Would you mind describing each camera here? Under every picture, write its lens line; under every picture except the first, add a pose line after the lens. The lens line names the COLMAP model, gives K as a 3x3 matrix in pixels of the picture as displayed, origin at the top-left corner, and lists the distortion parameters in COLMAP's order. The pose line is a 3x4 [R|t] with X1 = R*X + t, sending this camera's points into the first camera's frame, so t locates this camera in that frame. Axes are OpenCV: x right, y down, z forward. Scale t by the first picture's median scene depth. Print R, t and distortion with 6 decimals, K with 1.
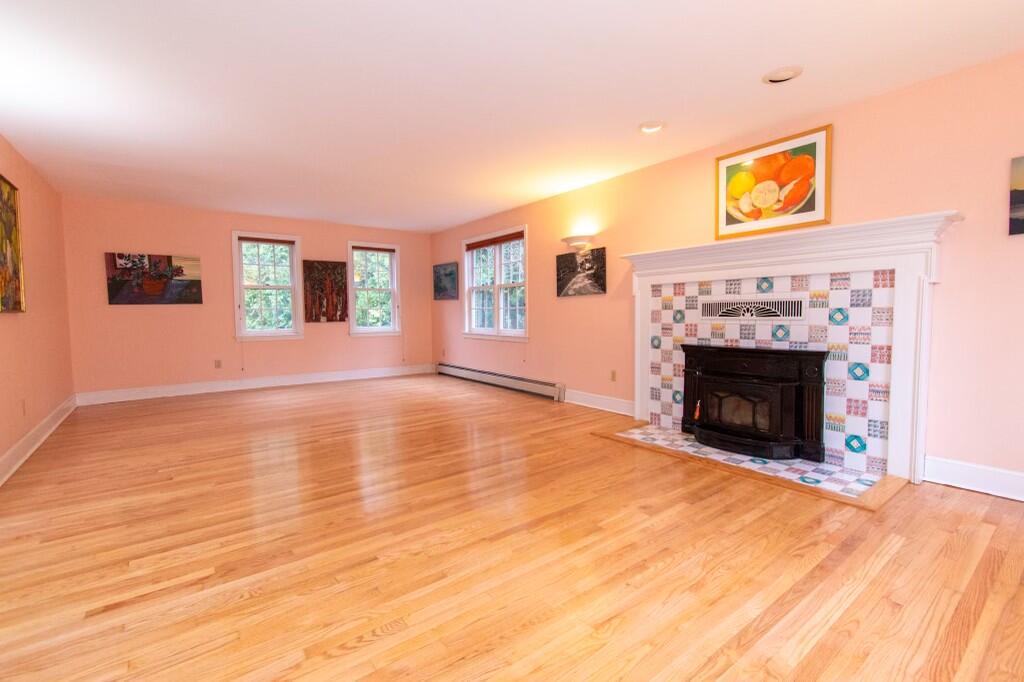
lens RADIAL K [[445.2, 0, 512.0], [0, 445.2, 341.0], [0, 0, 1]] dist [0.002738, -0.000053]
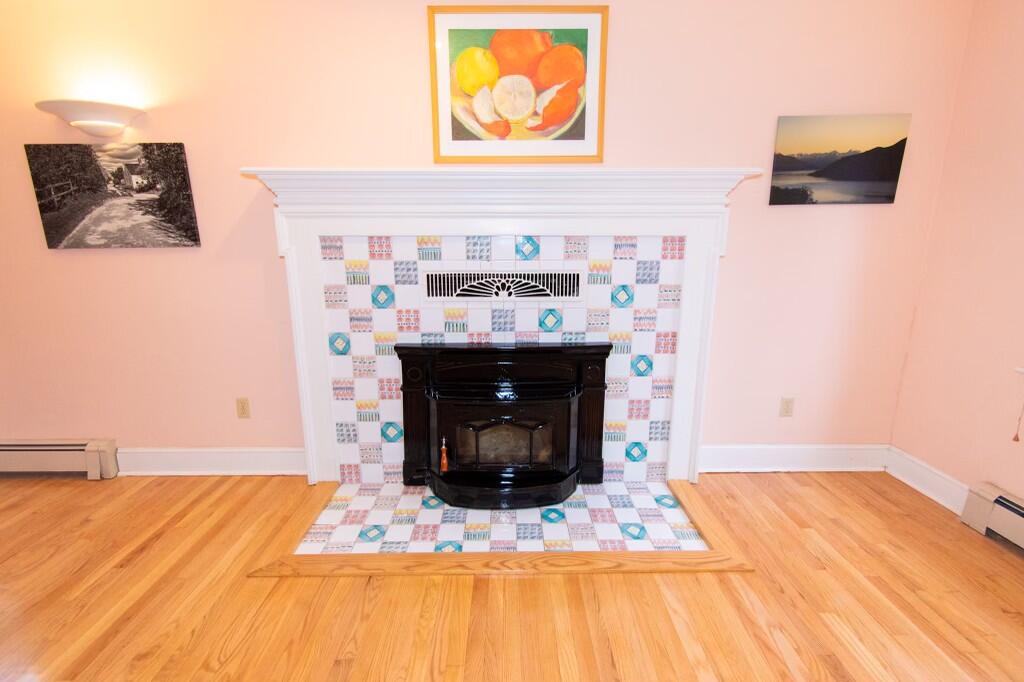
lens RADIAL K [[445.2, 0, 512.0], [0, 445.2, 341.0], [0, 0, 1]] dist [0.002738, -0.000053]
pose [[0.594613, -0.160587, 0.787812, 0.023100], [0.046250, 0.985060, 0.165886, -0.097775], [-0.802681, -0.062202, 0.593157, 0.608240]]
